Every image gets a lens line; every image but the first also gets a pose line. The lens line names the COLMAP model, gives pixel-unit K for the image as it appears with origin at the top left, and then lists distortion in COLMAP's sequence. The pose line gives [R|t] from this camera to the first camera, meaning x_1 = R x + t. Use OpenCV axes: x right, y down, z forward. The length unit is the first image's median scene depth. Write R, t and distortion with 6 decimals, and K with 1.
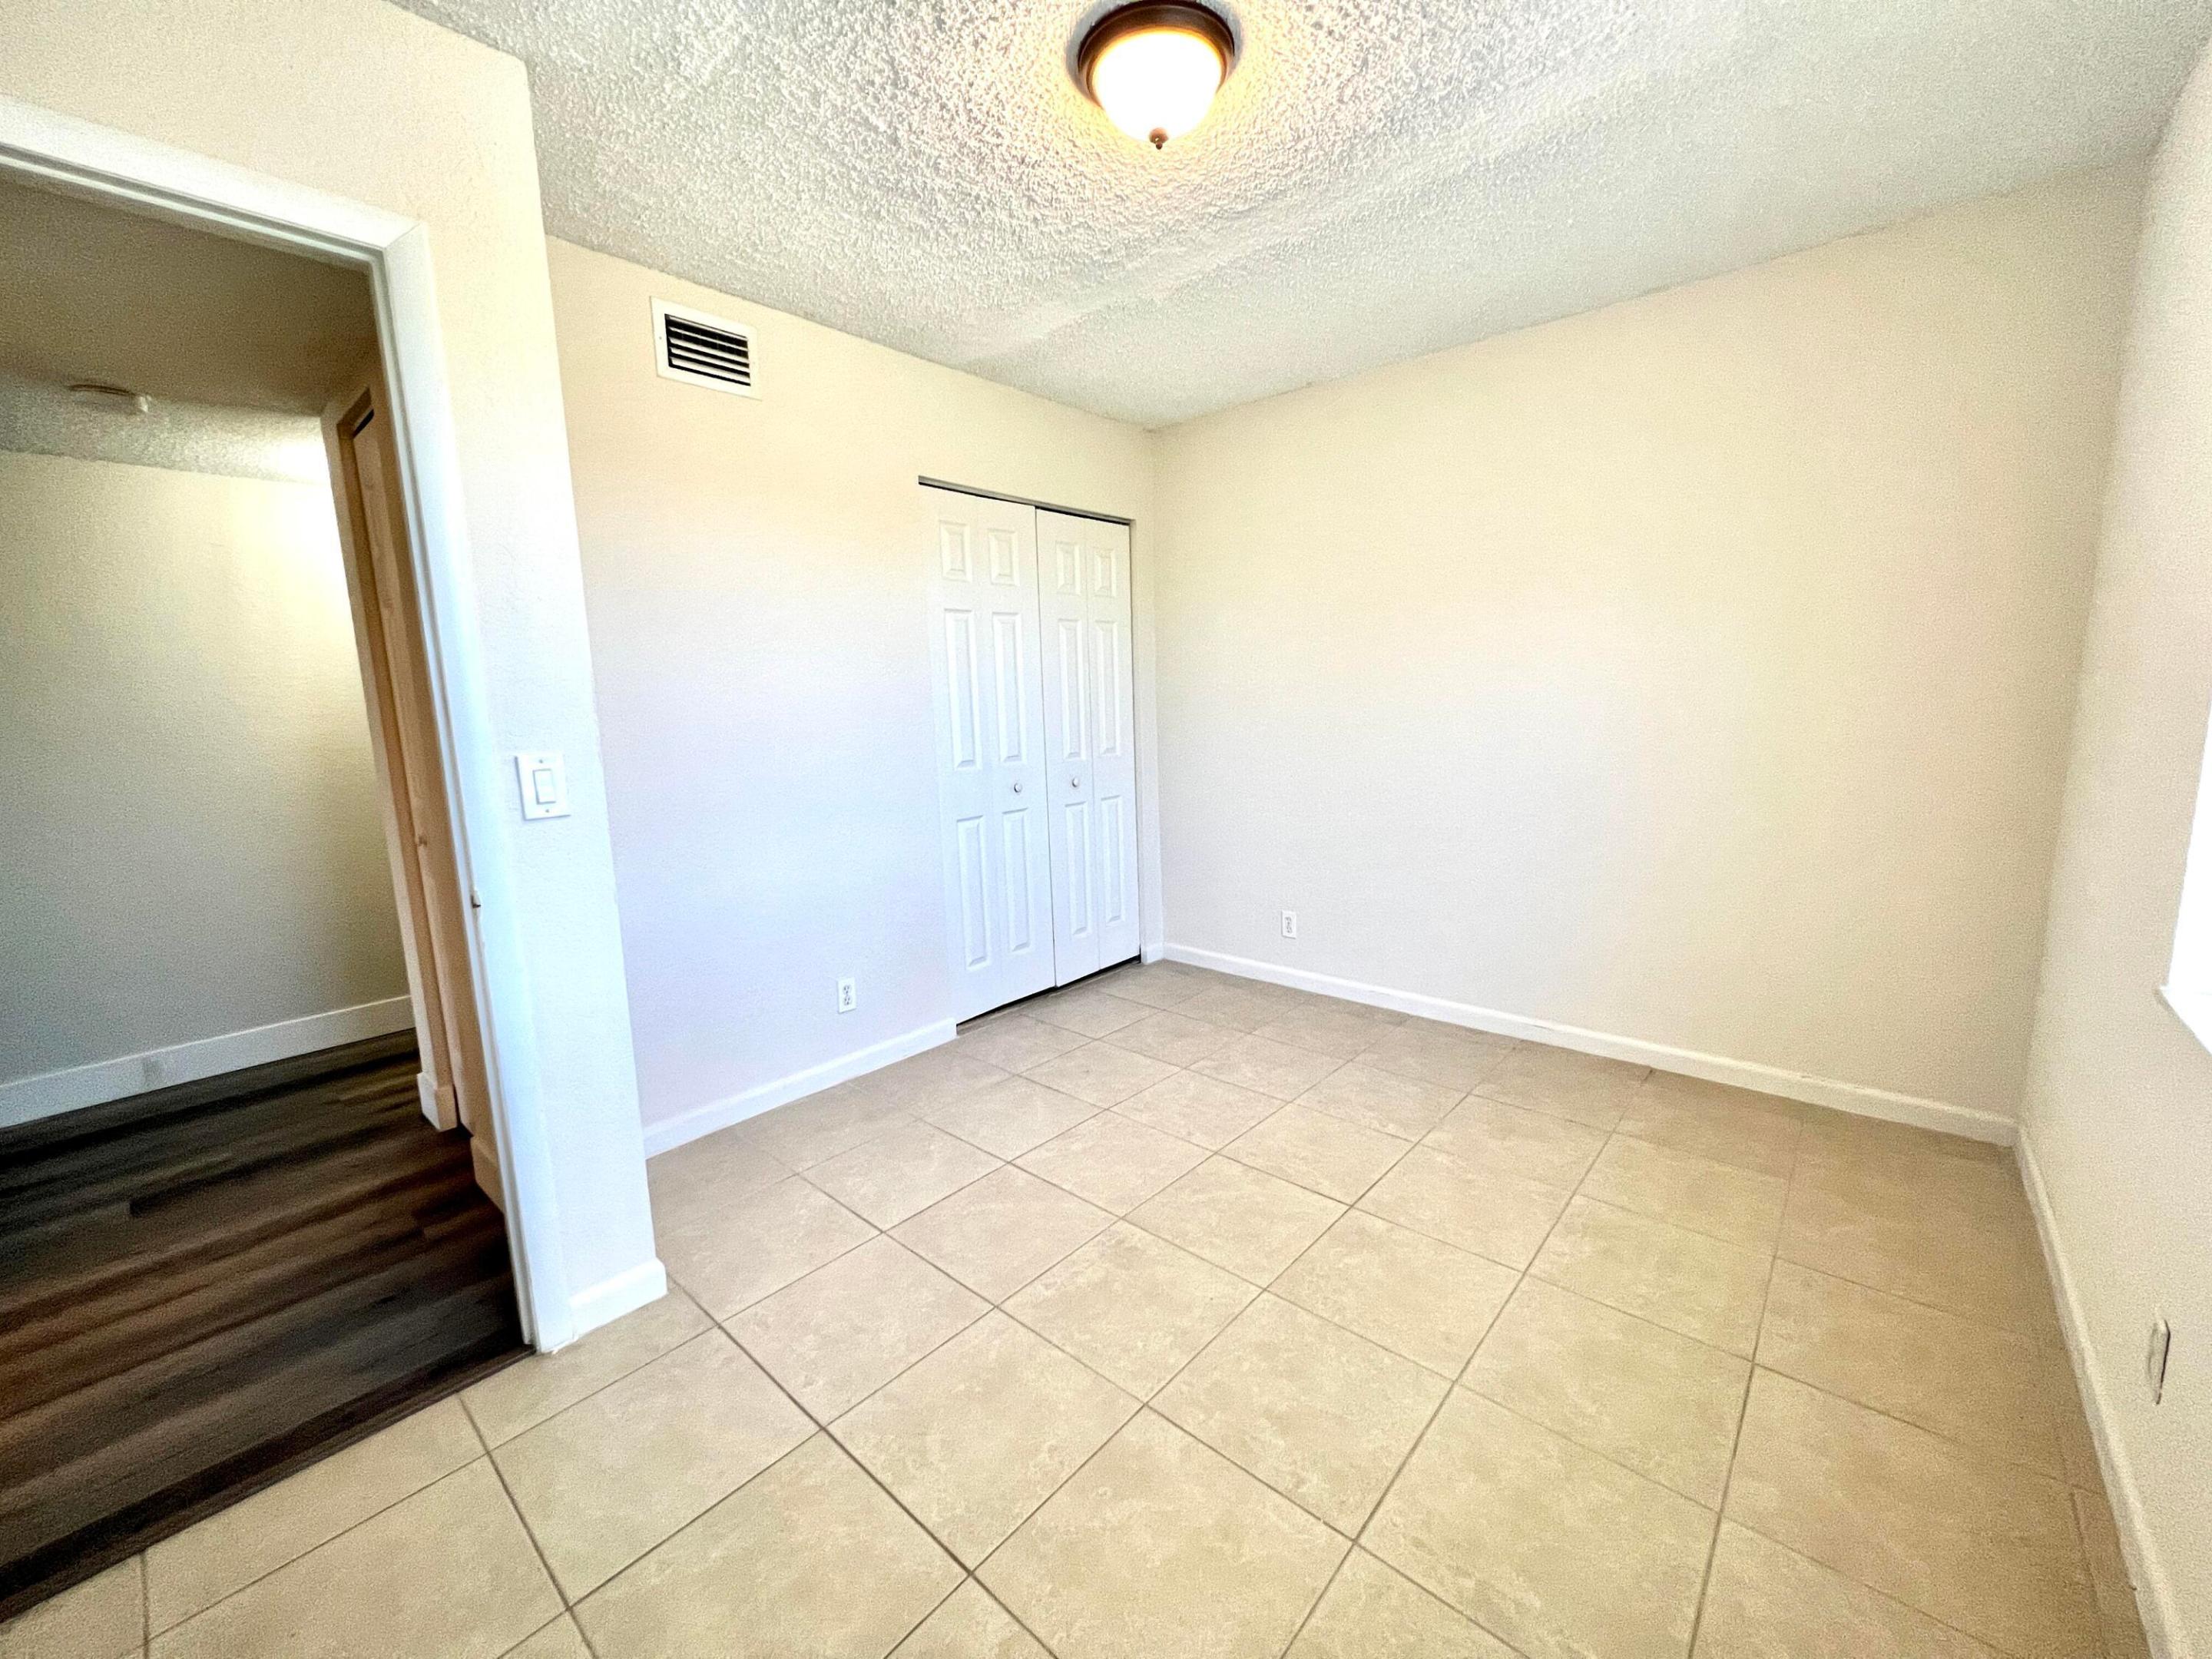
lens RADIAL K [[885.7, 0, 1115.7], [0, 885.7, 849.4], [0, 0, 1]] dist [-0.002386, -0.000141]
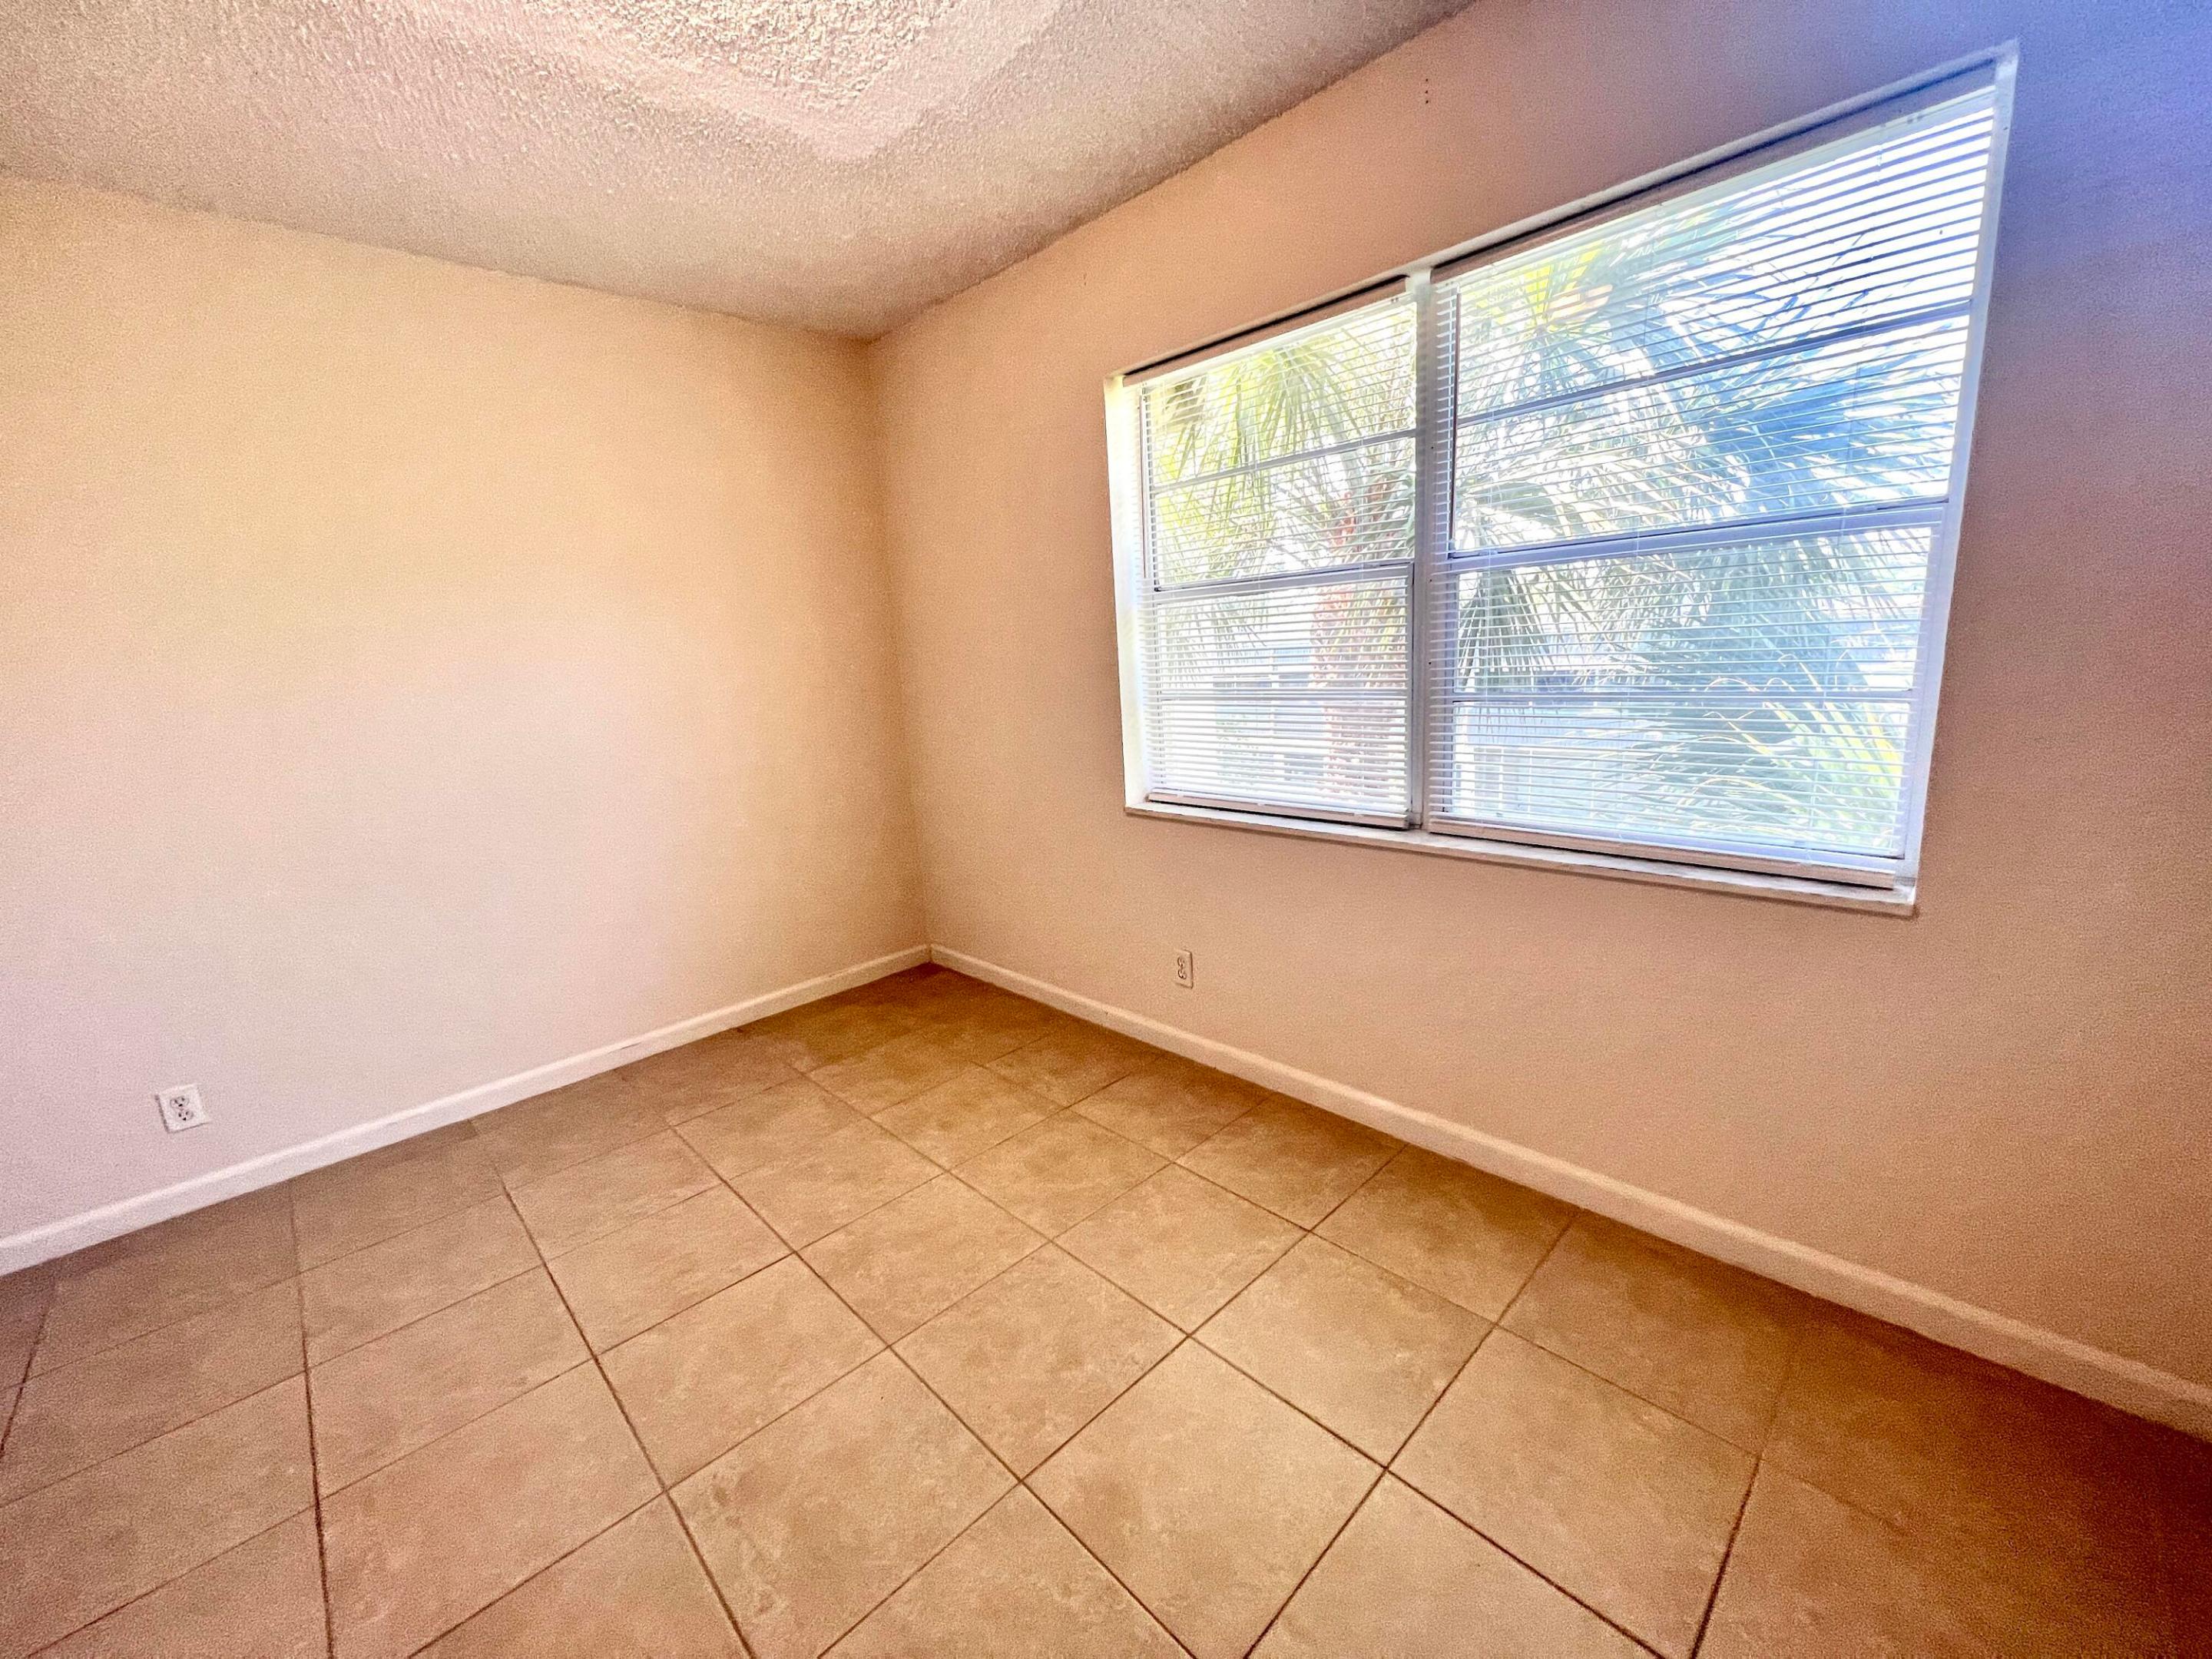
lens RADIAL K [[885.7, 0, 1096.6], [0, 885.7, 829.8], [0, 0, 1]] dist [-0.002386, -0.000141]
pose [[0.086356, -0.187651, 0.978432, -0.441788], [0.229635, 0.959405, 0.163734, -0.075529], [-0.969438, 0.210543, 0.125942, 0.431553]]
